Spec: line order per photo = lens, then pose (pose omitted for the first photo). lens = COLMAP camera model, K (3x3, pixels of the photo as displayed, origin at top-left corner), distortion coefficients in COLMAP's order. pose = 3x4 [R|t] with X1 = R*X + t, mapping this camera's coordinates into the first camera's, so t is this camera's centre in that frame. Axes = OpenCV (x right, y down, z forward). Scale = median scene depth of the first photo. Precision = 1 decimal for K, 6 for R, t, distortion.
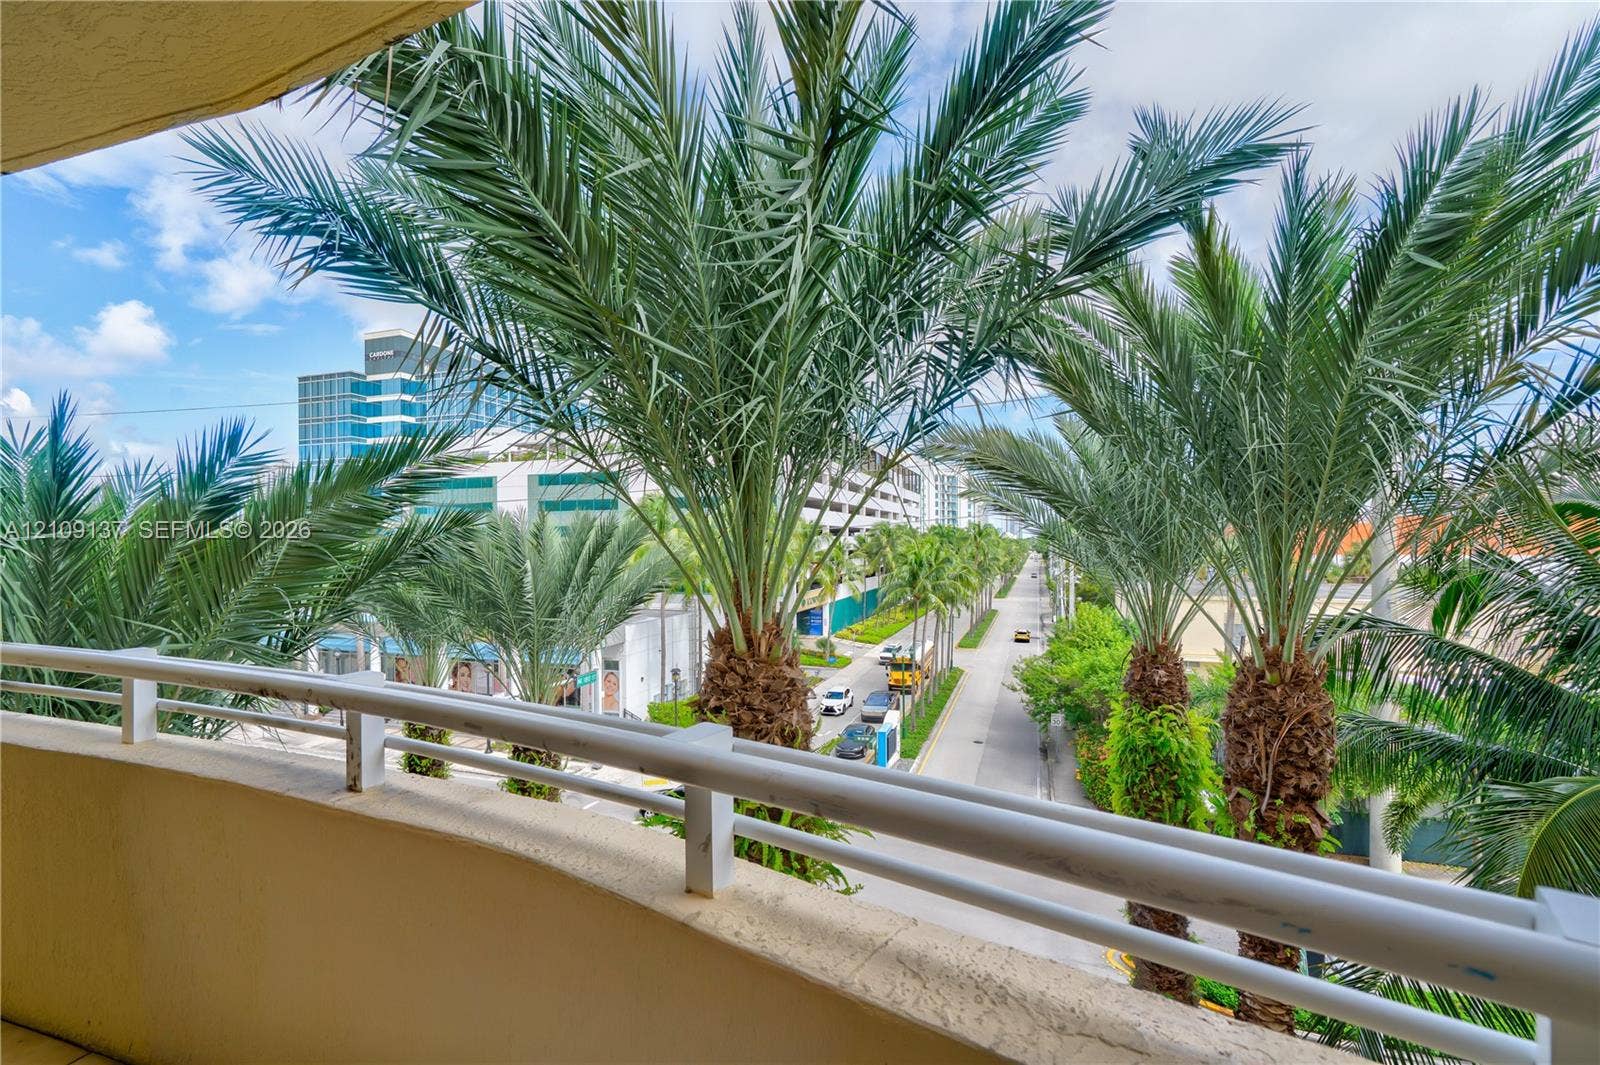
lens RADIAL K [[727.7, 0, 781.6], [0, 727.7, 549.4], [0, 0, 1]] dist [0.000450, 0.000132]
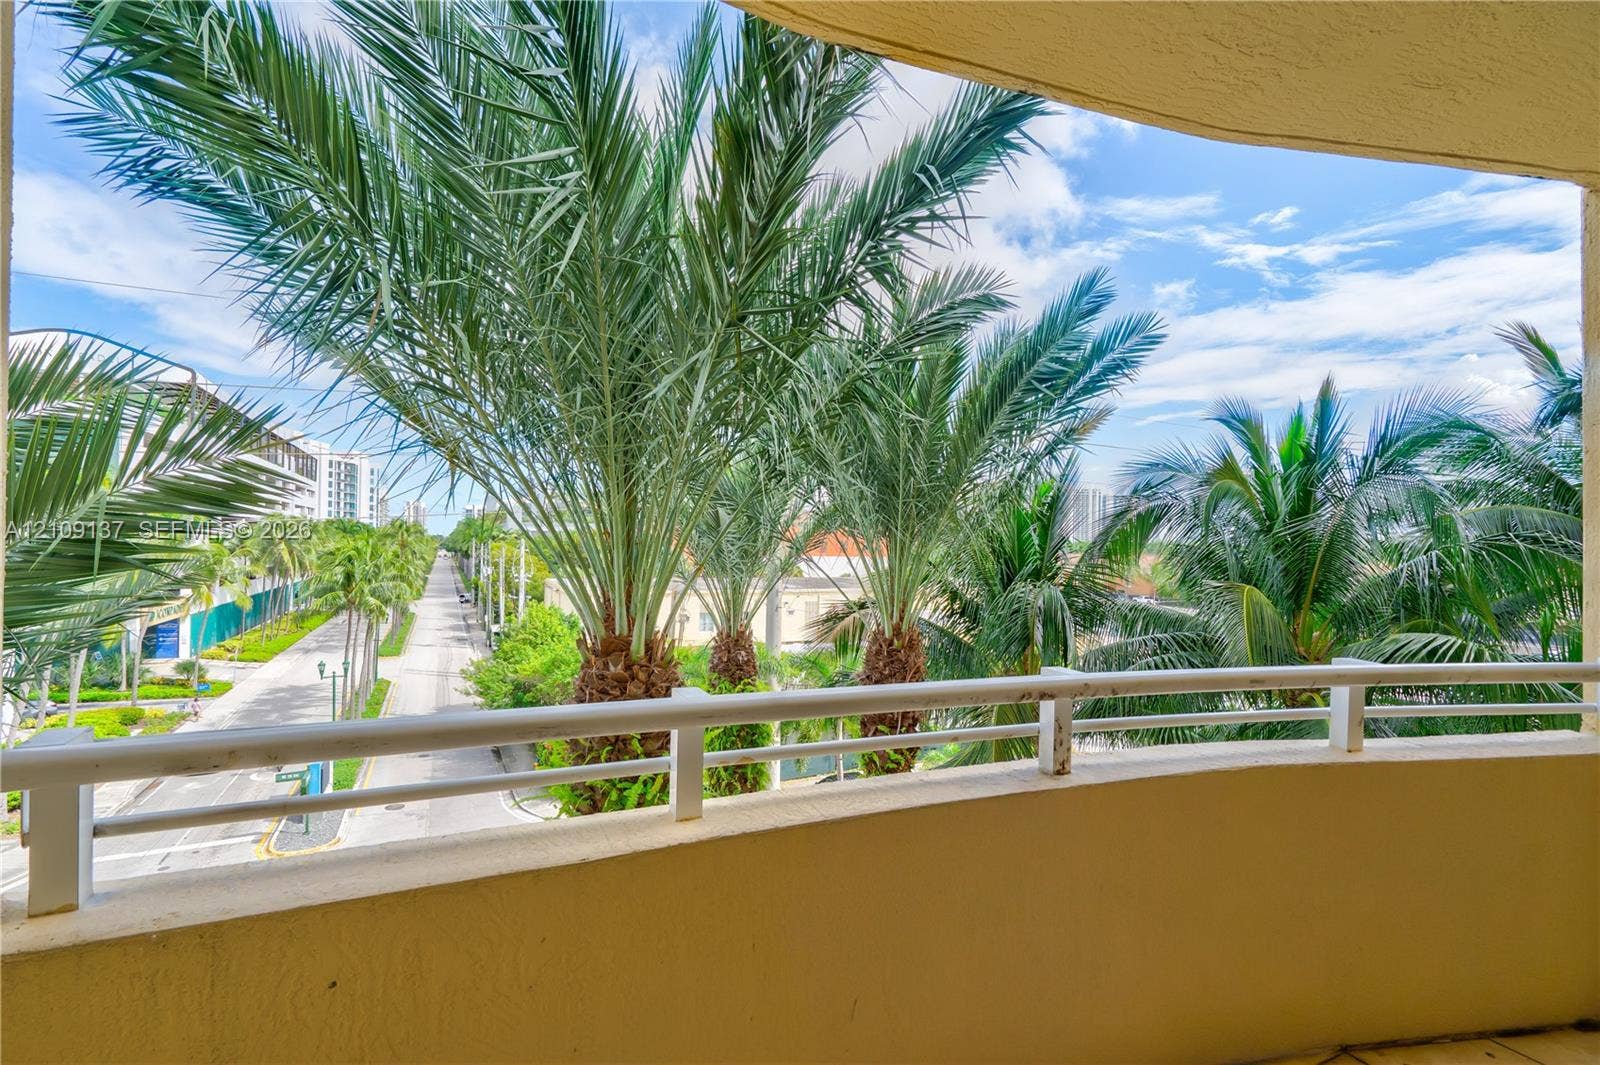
lens RADIAL K [[733.8, 0, 774.8], [0, 733.8, 536.7], [0, 0, 1]] dist [-0.009469, -0.000061]
pose [[0.705329, 0.022565, 0.708521, -0.310805], [-0.011575, 0.999727, -0.020317, -0.001509], [-0.708786, 0.006129, 0.705397, 0.092416]]
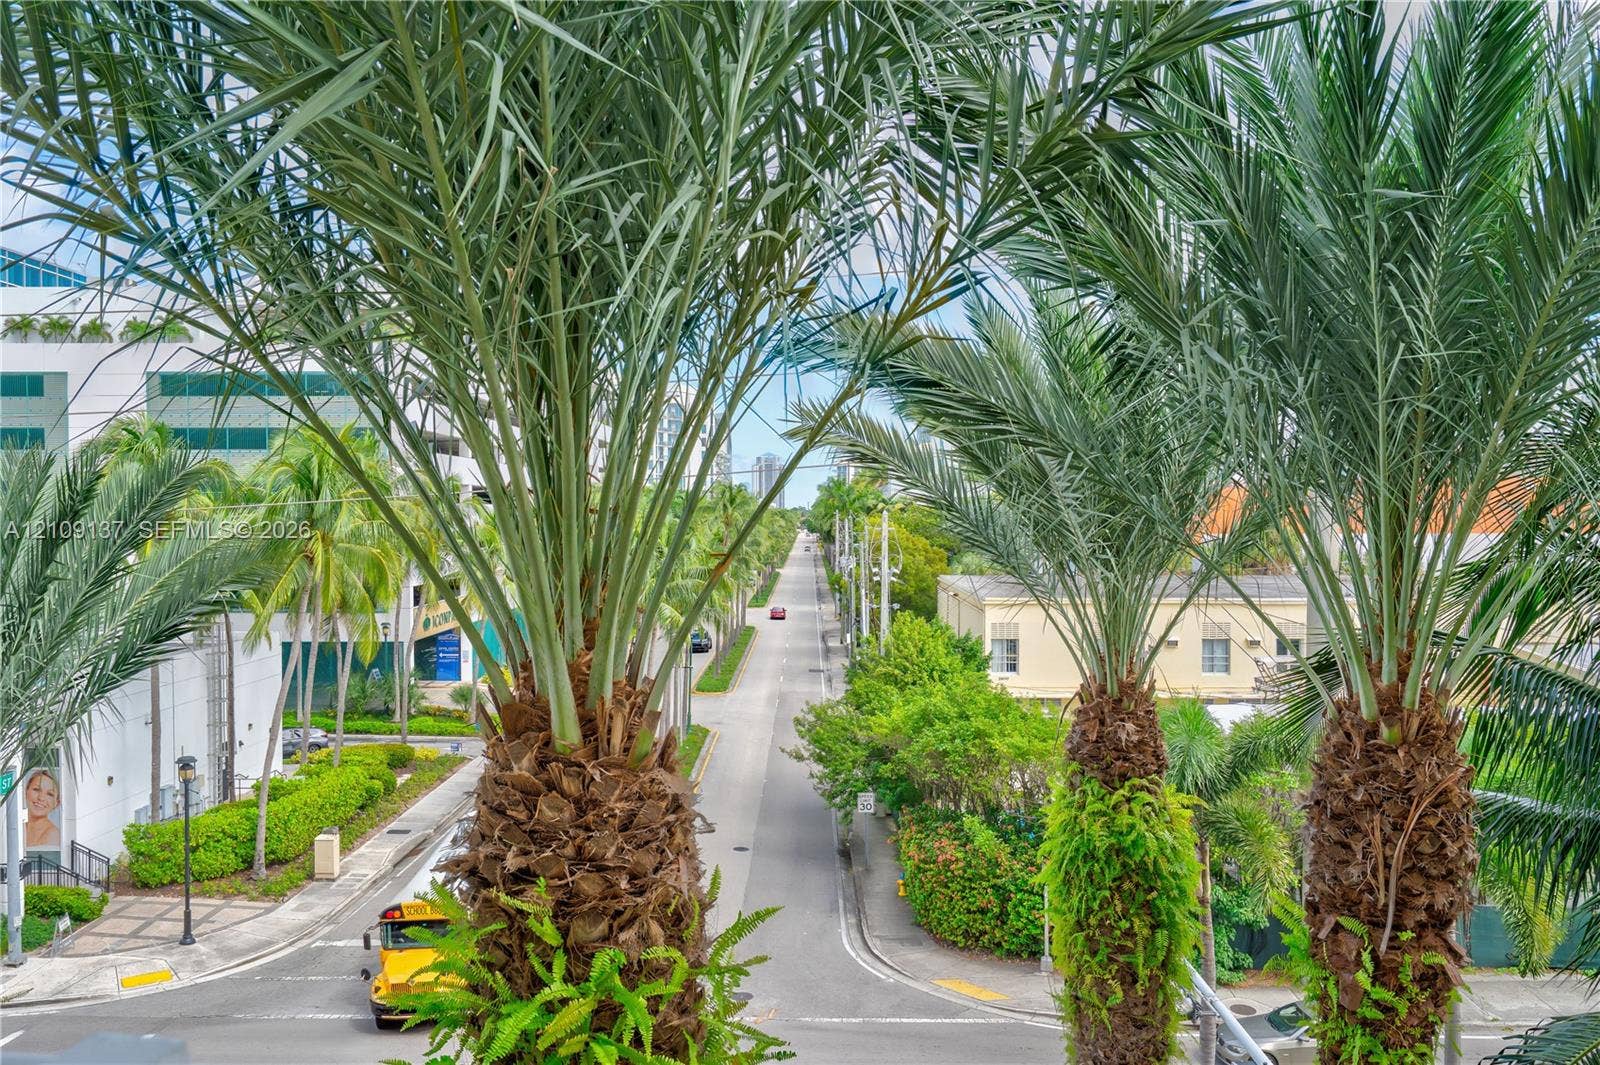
lens RADIAL K [[1236.5, 0, 778.0], [0, 1236.5, 537.8], [0, 0, 1]] dist [-0.000458, 0.002736]
pose [[0.948317, -0.003700, 0.317304, -0.090123], [0.000999, 0.999962, 0.008676, -0.000233], [-0.317324, -0.007911, 0.948284, 0.102115]]
